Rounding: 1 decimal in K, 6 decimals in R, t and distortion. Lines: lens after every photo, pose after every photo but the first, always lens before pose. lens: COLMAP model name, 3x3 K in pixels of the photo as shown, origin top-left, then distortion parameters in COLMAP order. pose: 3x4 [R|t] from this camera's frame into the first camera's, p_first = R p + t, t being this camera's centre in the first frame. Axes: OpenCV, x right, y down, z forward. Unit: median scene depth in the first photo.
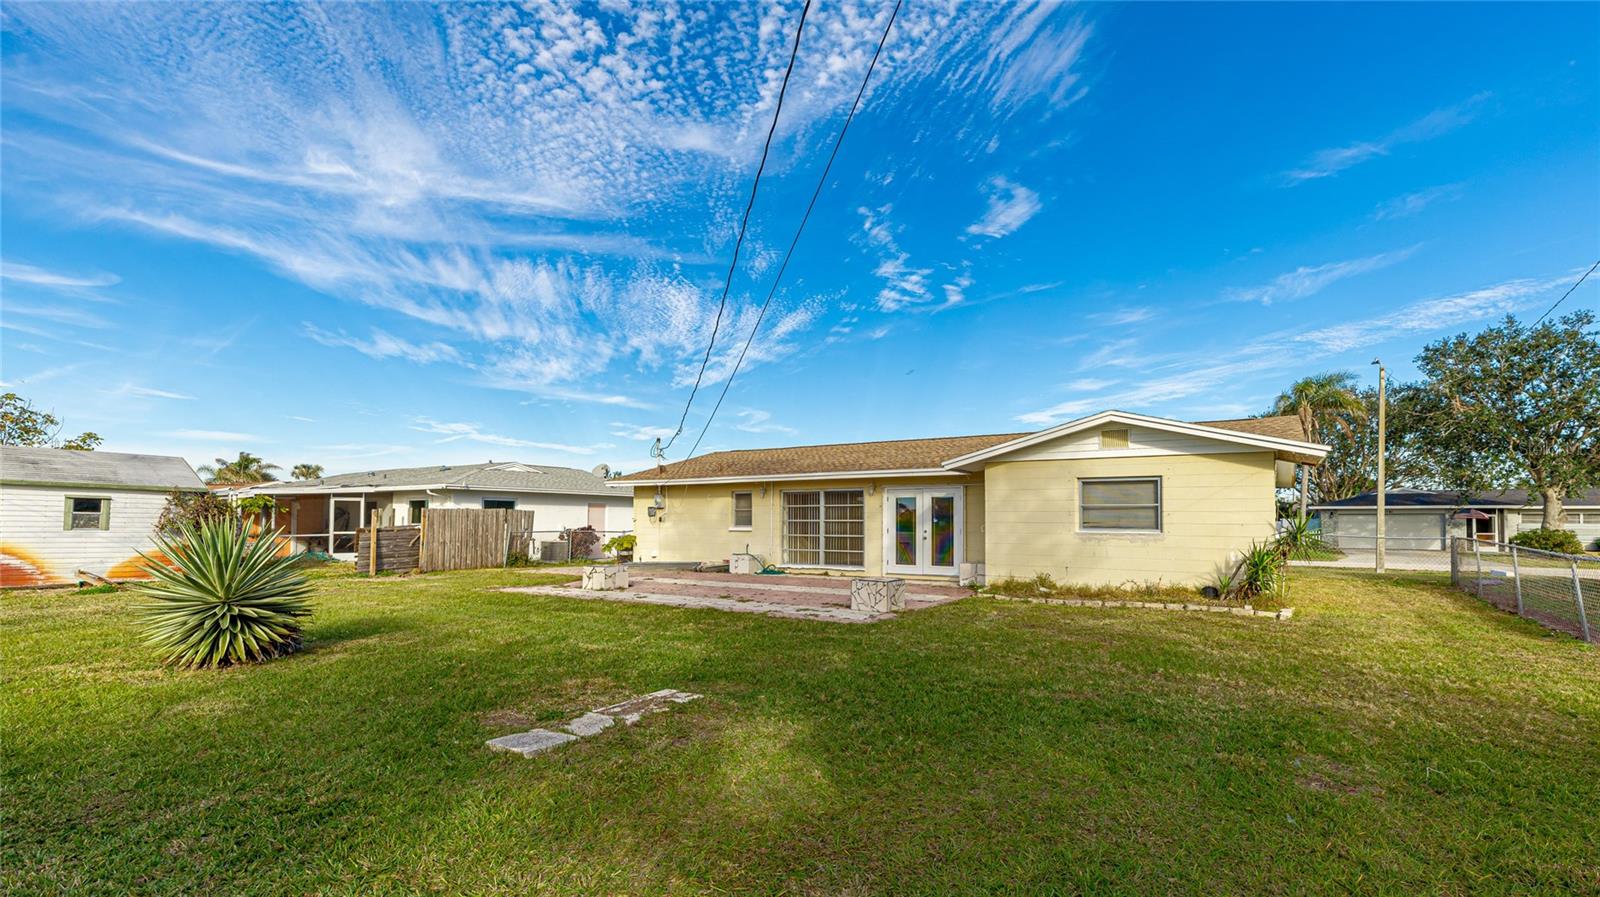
lens RADIAL K [[737.9, 0, 800.8], [0, 737.9, 489.4], [0, 0, 1]] dist [0.001224, 0.000283]
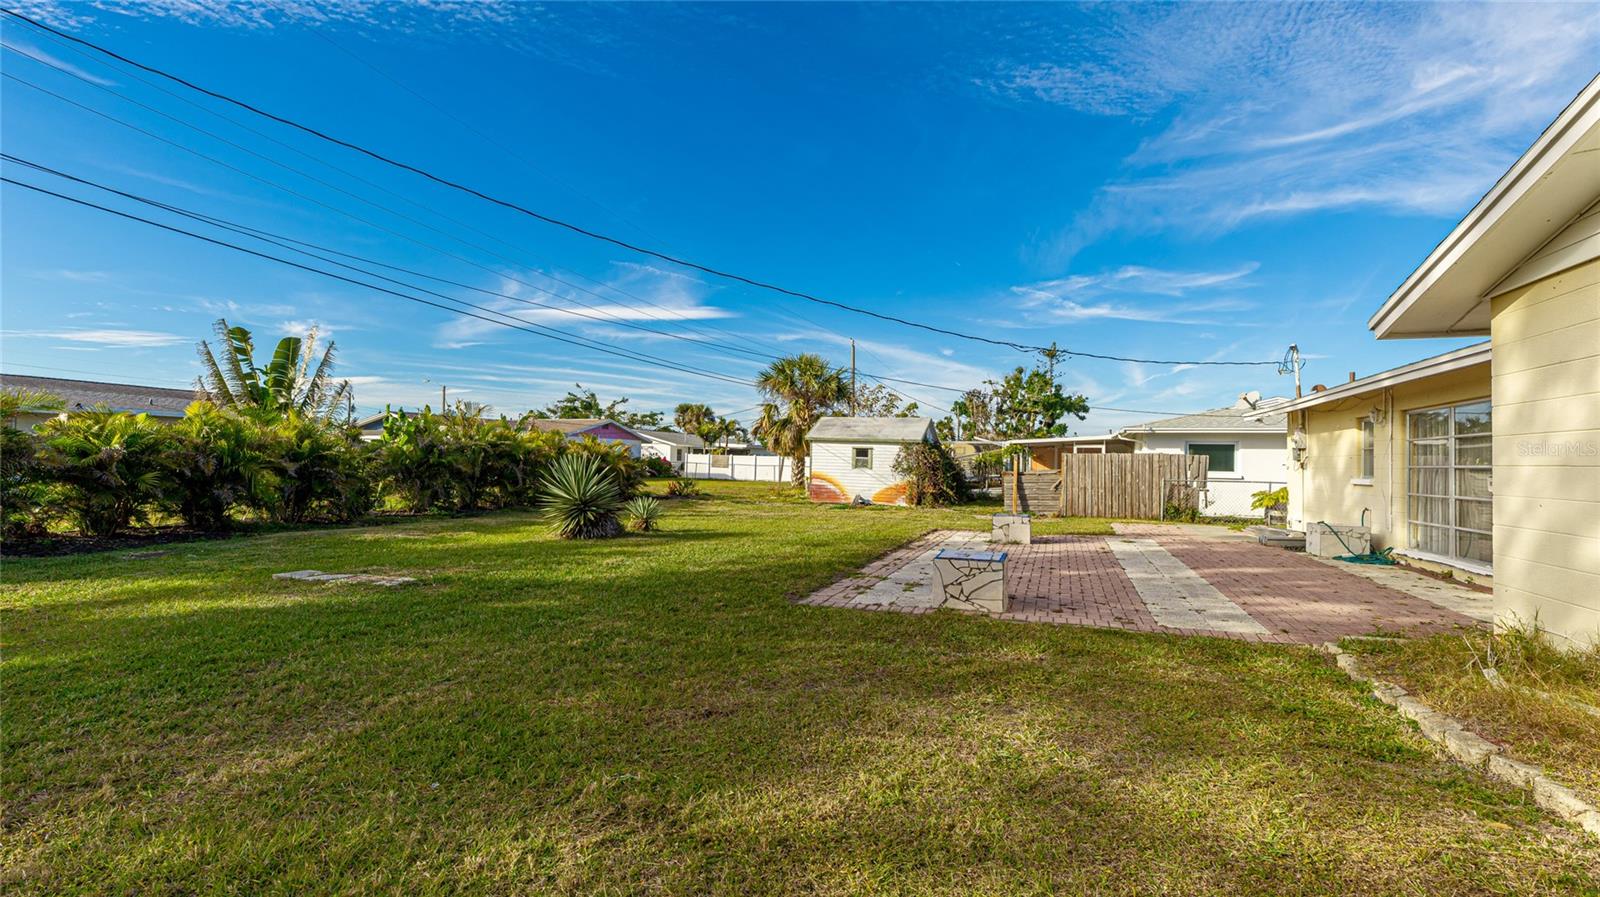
lens RADIAL K [[718.5, 0, 799.2], [0, 718.5, 445.2], [0, 0, 1]] dist [-0.000222, 0.000177]
pose [[0.202255, -0.022100, -0.979083, 0.436050], [0.026181, 0.999510, -0.017153, 0.024710], [0.978983, -0.022164, 0.202735, 0.498754]]
